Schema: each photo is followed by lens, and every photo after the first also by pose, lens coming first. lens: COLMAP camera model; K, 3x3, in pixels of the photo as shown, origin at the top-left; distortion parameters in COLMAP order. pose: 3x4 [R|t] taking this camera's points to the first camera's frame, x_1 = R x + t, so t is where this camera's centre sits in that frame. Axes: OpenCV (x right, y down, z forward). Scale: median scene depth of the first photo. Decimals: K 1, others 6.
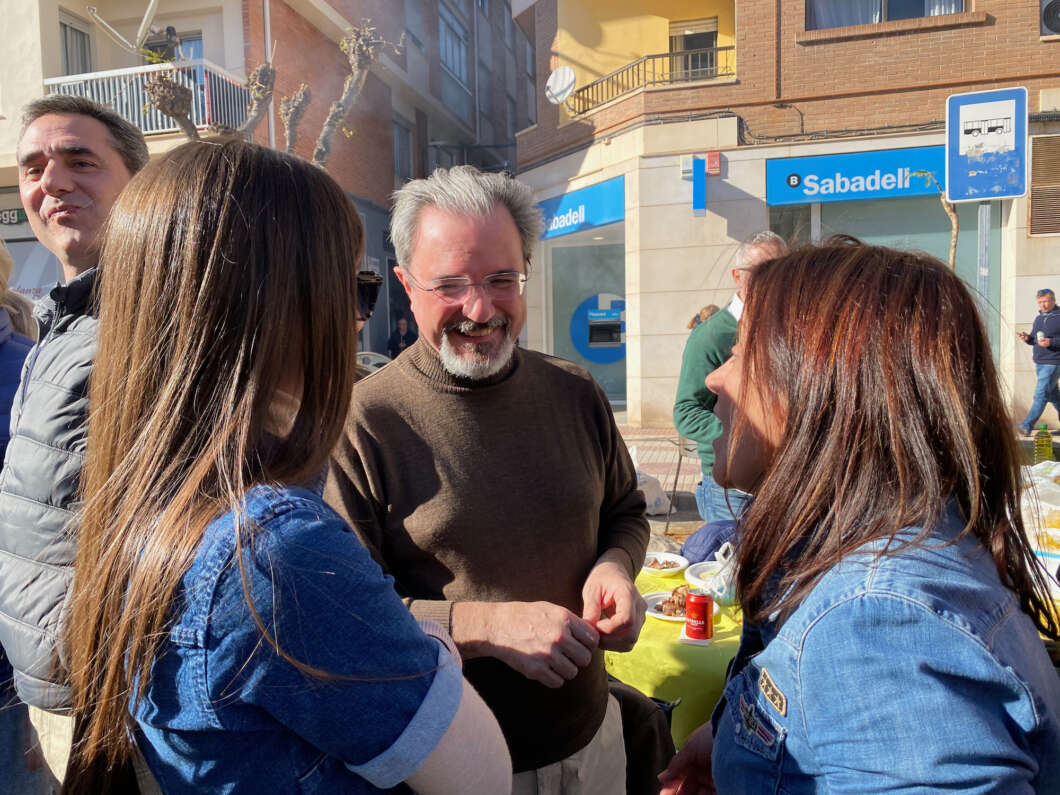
lens RADIAL K [[816.6, 0, 523.6], [0, 816.6, 410.2], [0, 0, 1]] dist [0.002394, -0.001250]
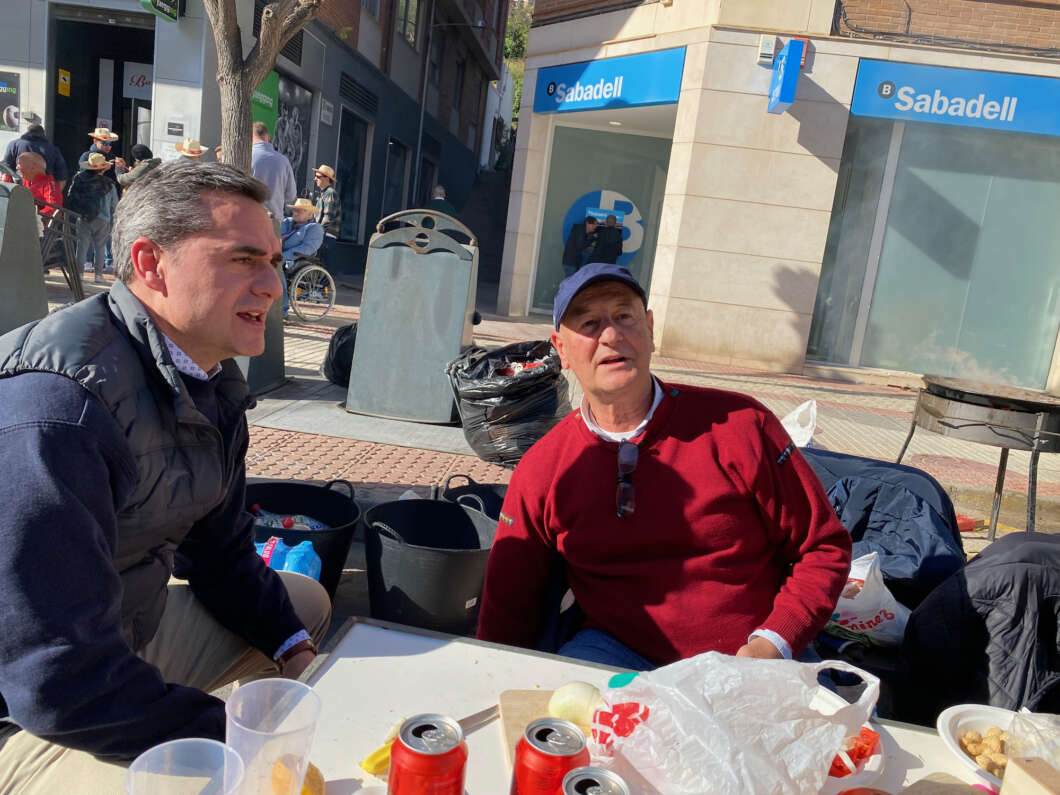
lens RADIAL K [[807.2, 0, 531.7], [0, 807.2, 392.3], [0, 0, 1]] dist [0.006337, -0.001639]
pose [[0.977282, 0.120101, 0.174628, -0.136363], [-0.136538, 0.986952, 0.085337, 0.006360], [-0.162100, -0.107242, 0.980929, 0.206684]]
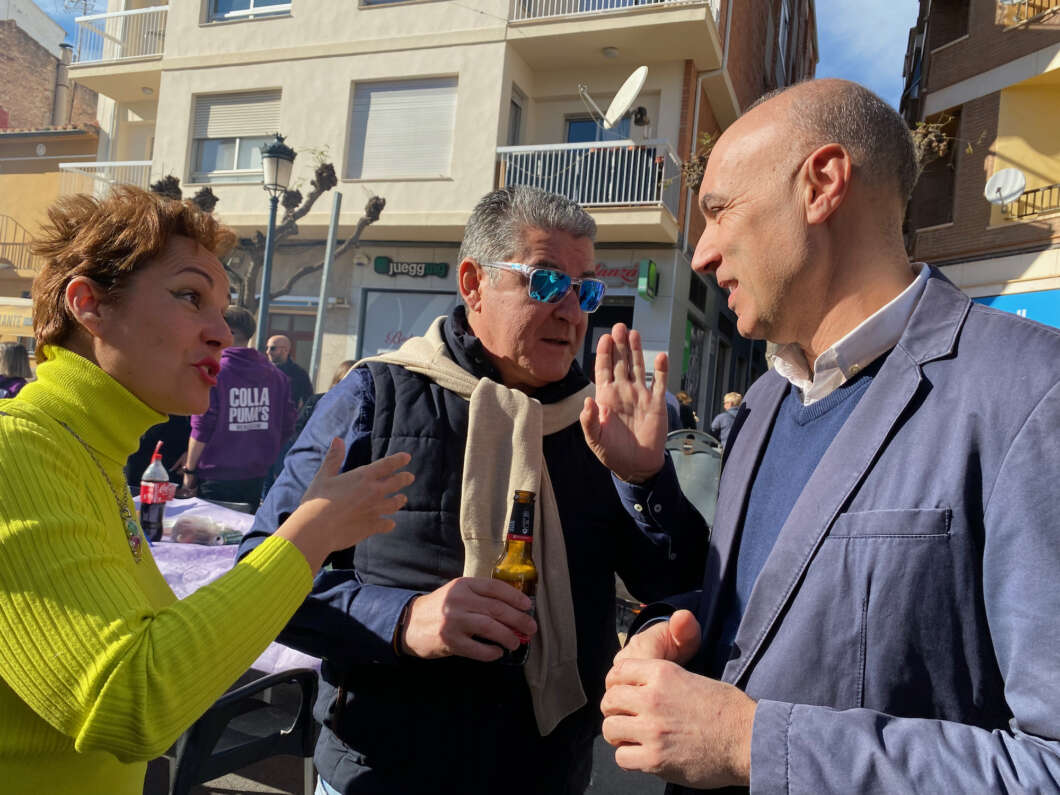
lens RADIAL K [[816.6, 0, 523.6], [0, 816.6, 410.2], [0, 0, 1]] dist [0.002394, -0.001250]
pose [[0.984742, 0.106687, -0.137480, -0.407024], [-0.117460, 0.990408, -0.072770, 0.003628], [0.128397, 0.087808, 0.987828, -0.006688]]
